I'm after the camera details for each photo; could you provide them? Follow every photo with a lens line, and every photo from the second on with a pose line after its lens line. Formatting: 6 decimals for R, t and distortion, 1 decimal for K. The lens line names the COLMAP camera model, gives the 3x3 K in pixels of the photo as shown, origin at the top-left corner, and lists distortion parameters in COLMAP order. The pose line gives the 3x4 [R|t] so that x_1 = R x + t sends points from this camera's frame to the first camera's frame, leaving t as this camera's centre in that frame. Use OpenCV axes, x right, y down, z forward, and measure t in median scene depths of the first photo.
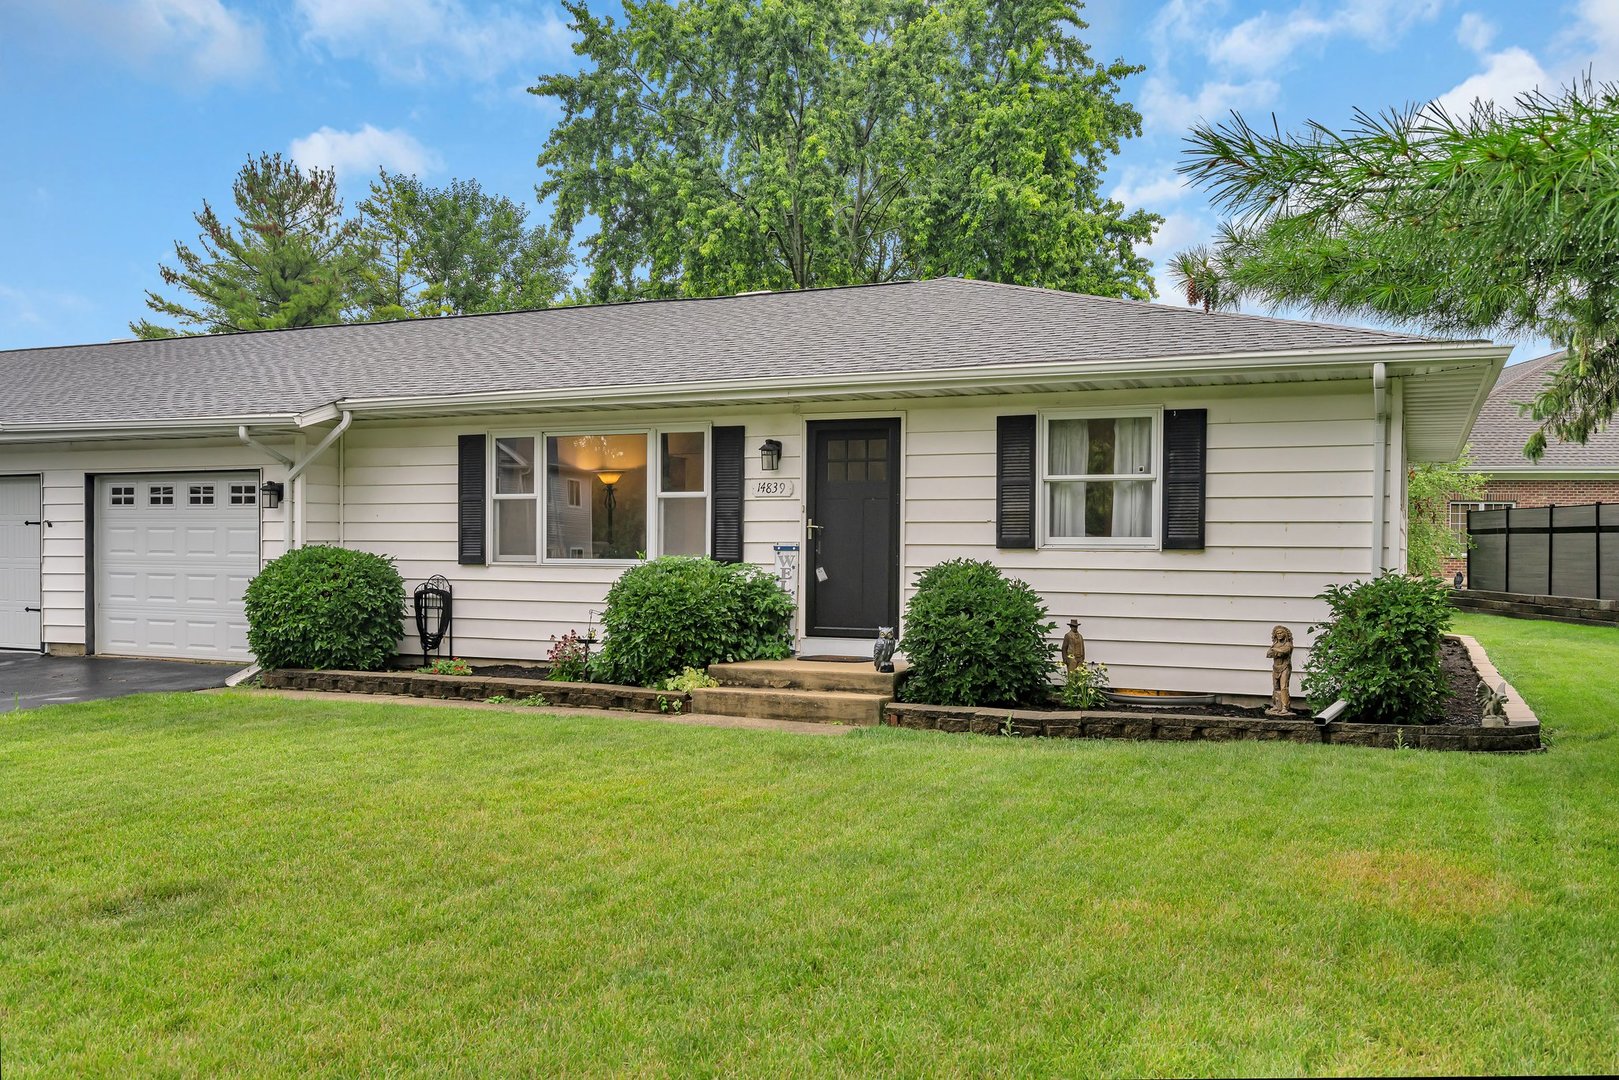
lens RADIAL K [[1362.7, 0, 812.2], [0, 1362.7, 567.3], [0, 0, 1]] dist [0.012042, -0.001953]
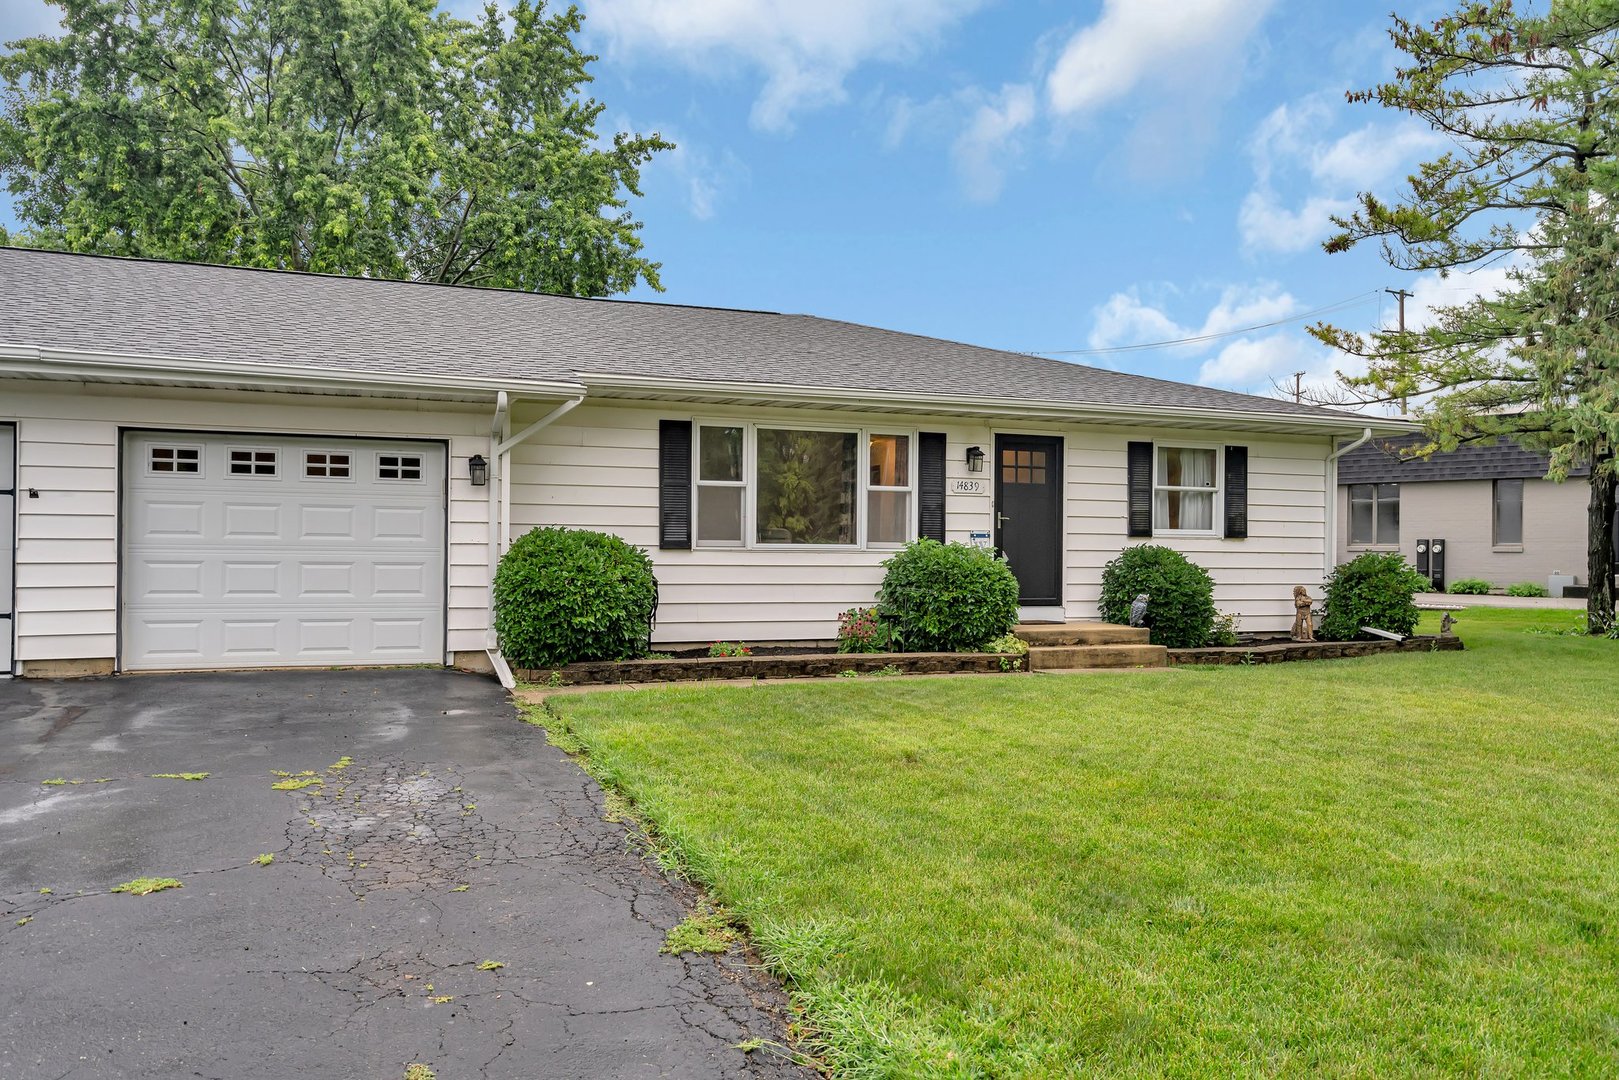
lens RADIAL K [[1194.2, 0, 809.5], [0, 1194.2, 540.0], [0, 0, 1]] dist [0.008373, 0.002978]
pose [[0.713905, 0.006586, 0.700212, -0.883114], [0.006282, 0.999855, -0.015810, 0.006306], [-0.700214, 0.015686, 0.713760, 0.338143]]
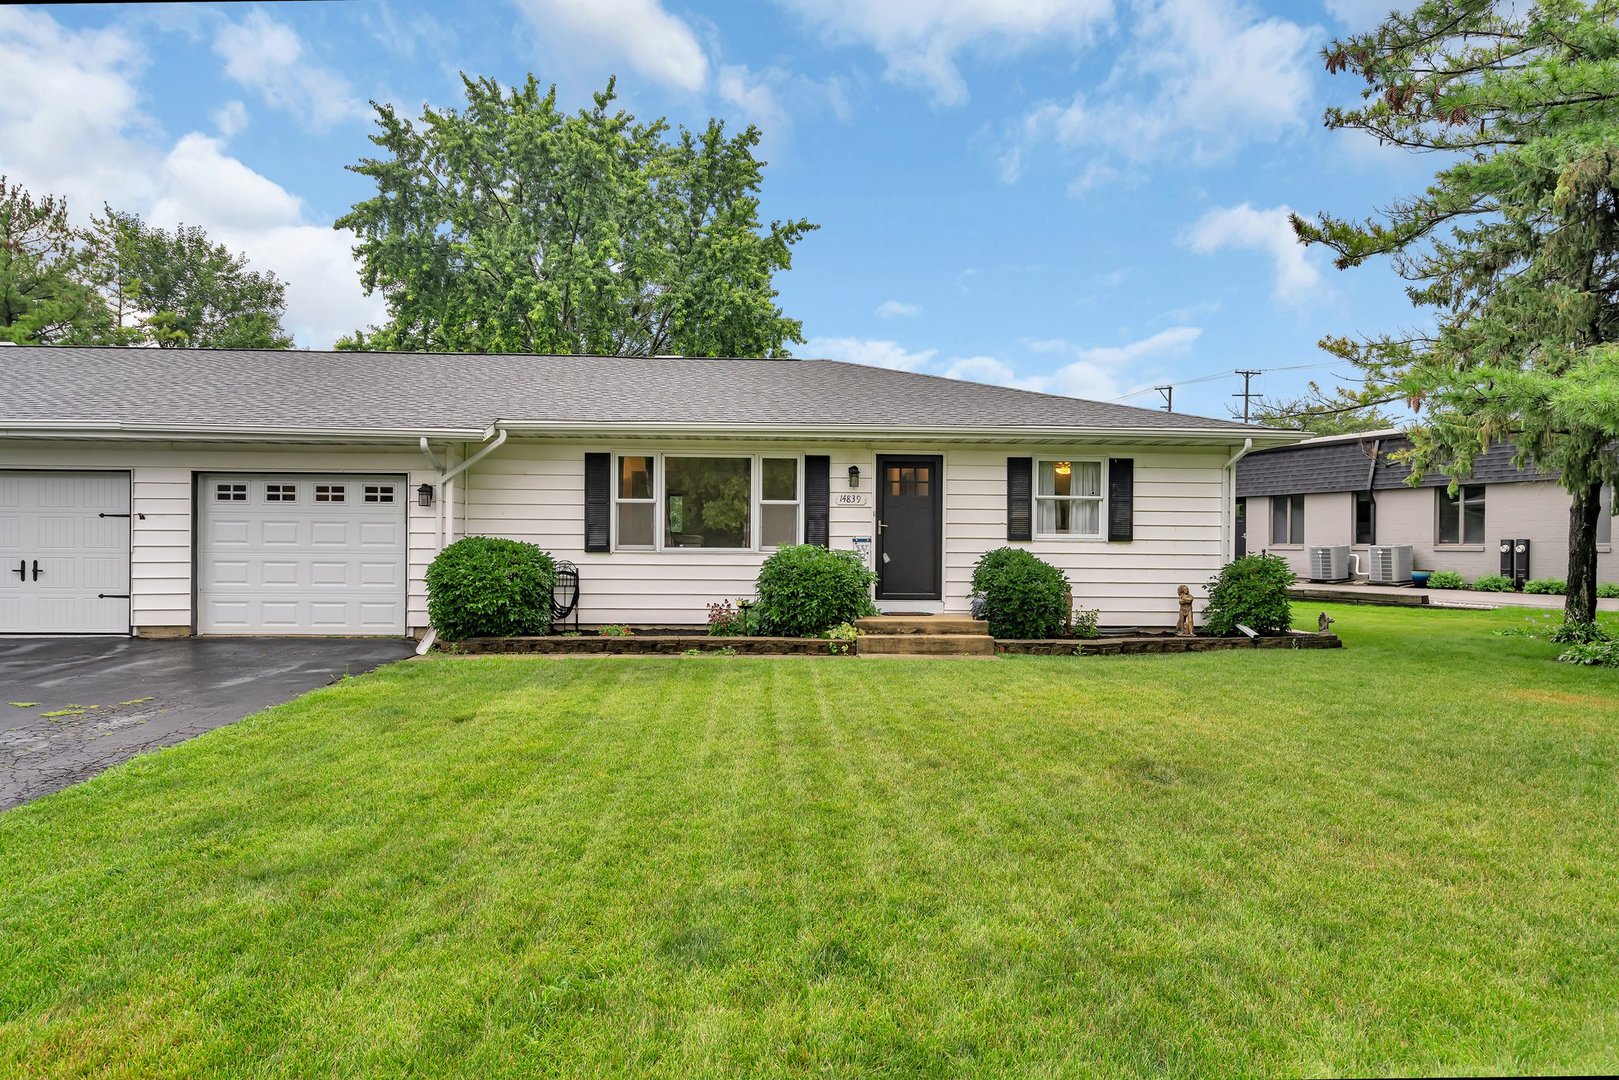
lens RADIAL K [[973.0, 0, 809.5], [0, 973.0, 540.0], [0, 0, 1]] dist [0.005028, 0.001376]
pose [[0.892670, 0.003345, 0.450698, -0.542075], [0.004797, 0.999845, -0.016921, 0.003347], [-0.450685, 0.017267, 0.892516, 0.088501]]
